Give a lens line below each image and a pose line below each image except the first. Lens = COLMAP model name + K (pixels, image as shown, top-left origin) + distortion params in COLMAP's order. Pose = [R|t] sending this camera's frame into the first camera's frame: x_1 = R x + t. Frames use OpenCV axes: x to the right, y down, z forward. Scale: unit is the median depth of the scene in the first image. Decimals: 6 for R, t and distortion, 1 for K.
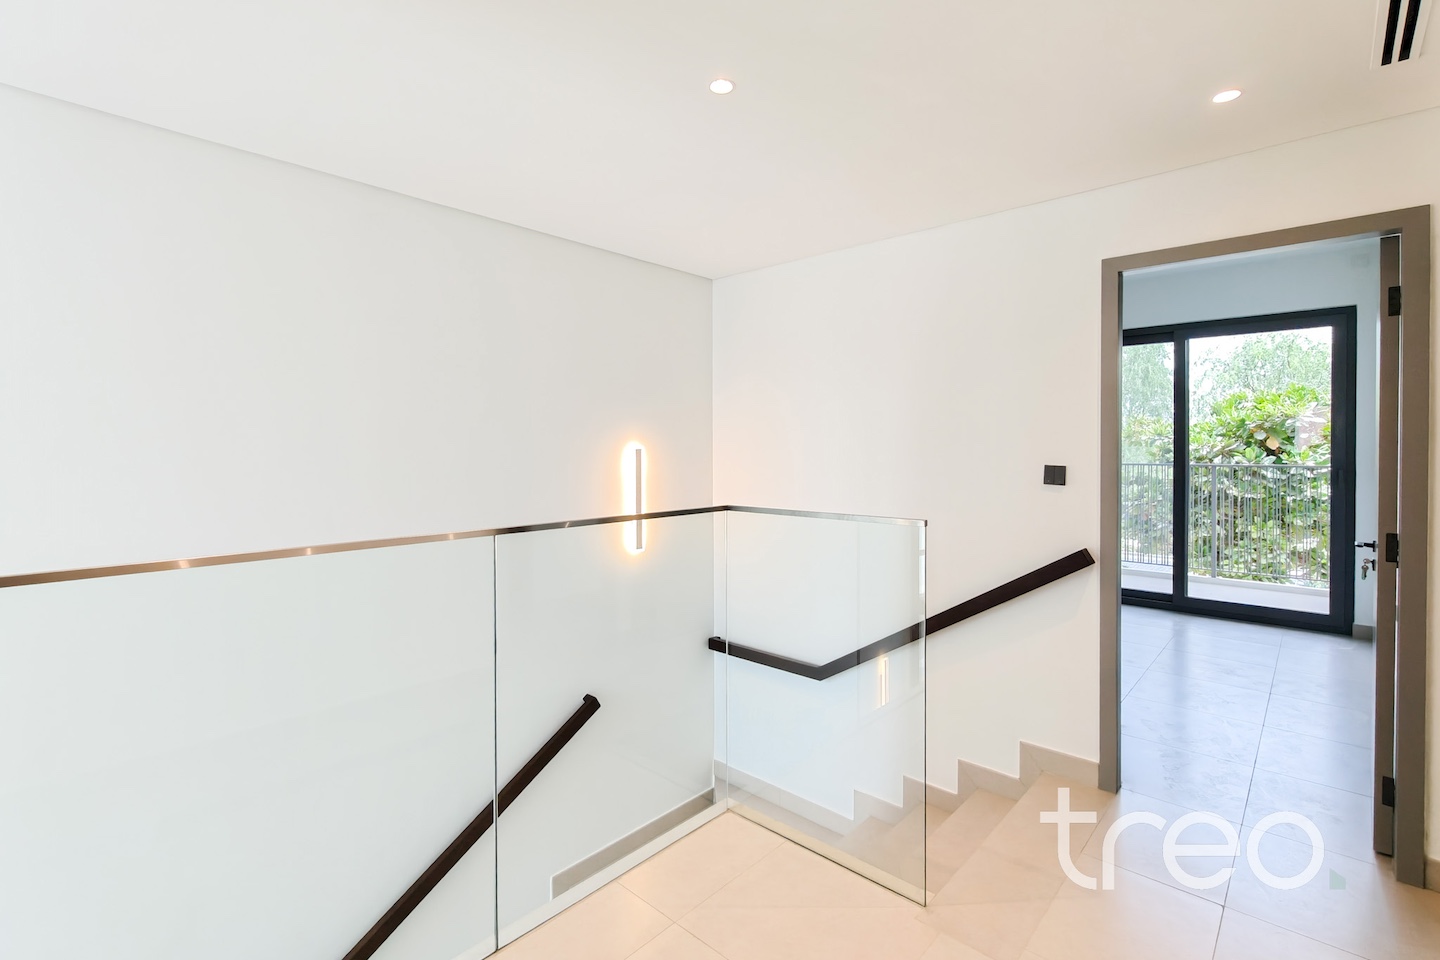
lens RADIAL K [[661.2, 0, 716.6], [0, 661.2, 474.5], [0, 0, 1]] dist [0.004481, -0.000223]
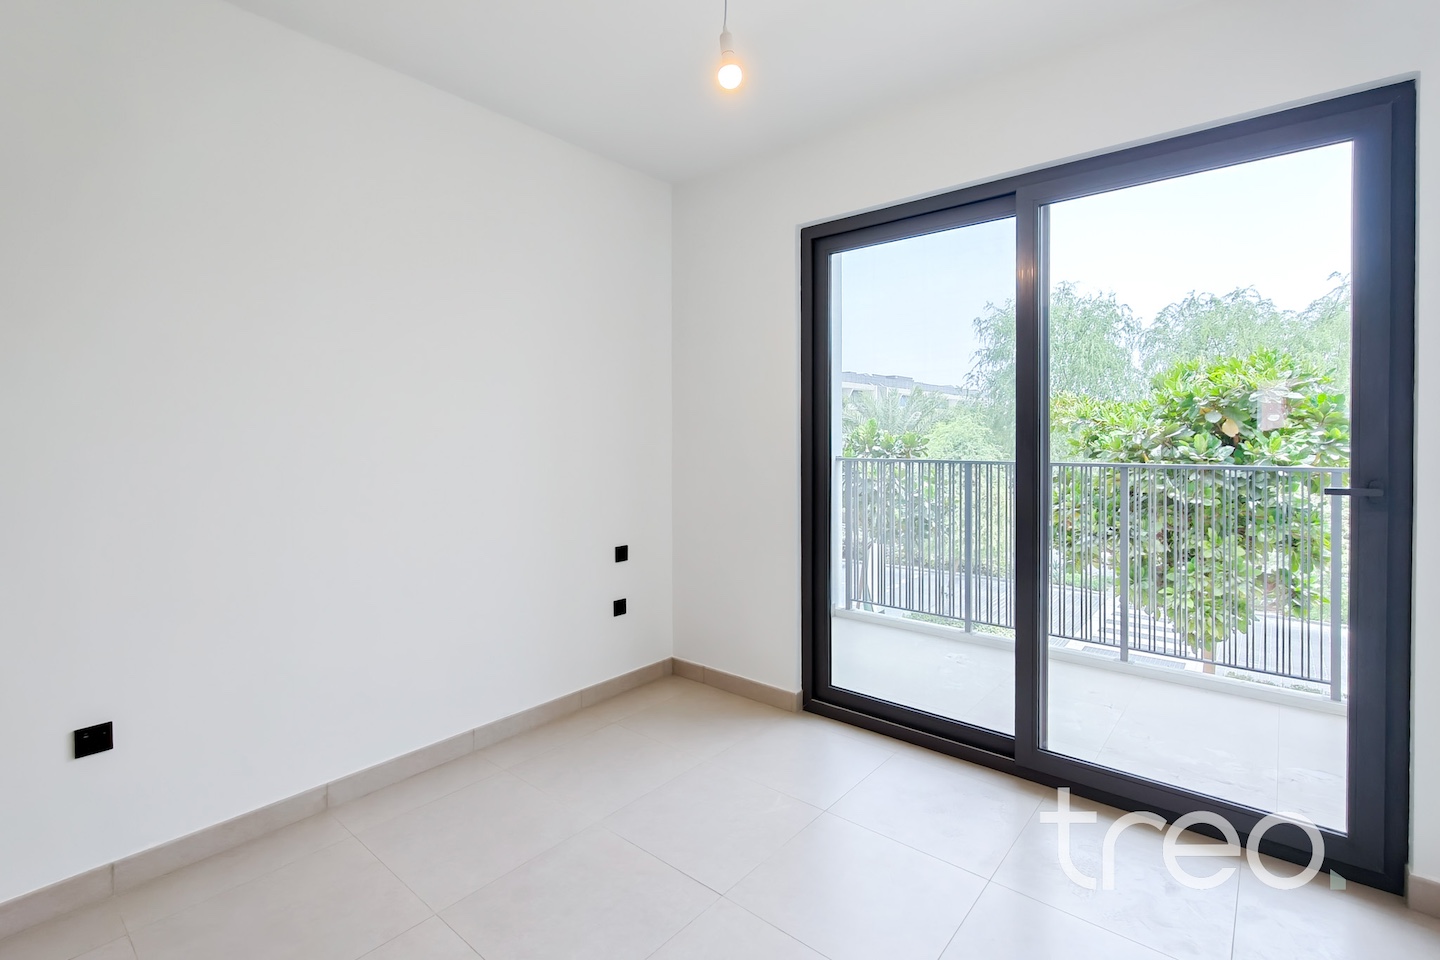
lens RADIAL K [[661.2, 0, 711.2], [0, 661.2, 467.3], [0, 0, 1]] dist [0.004481, -0.000223]
pose [[0.999649, -0.000207, 0.026476, 0.255646], [0.000008, 0.999972, 0.007505, -0.010019], [-0.026477, -0.007503, 0.999621, 0.295804]]
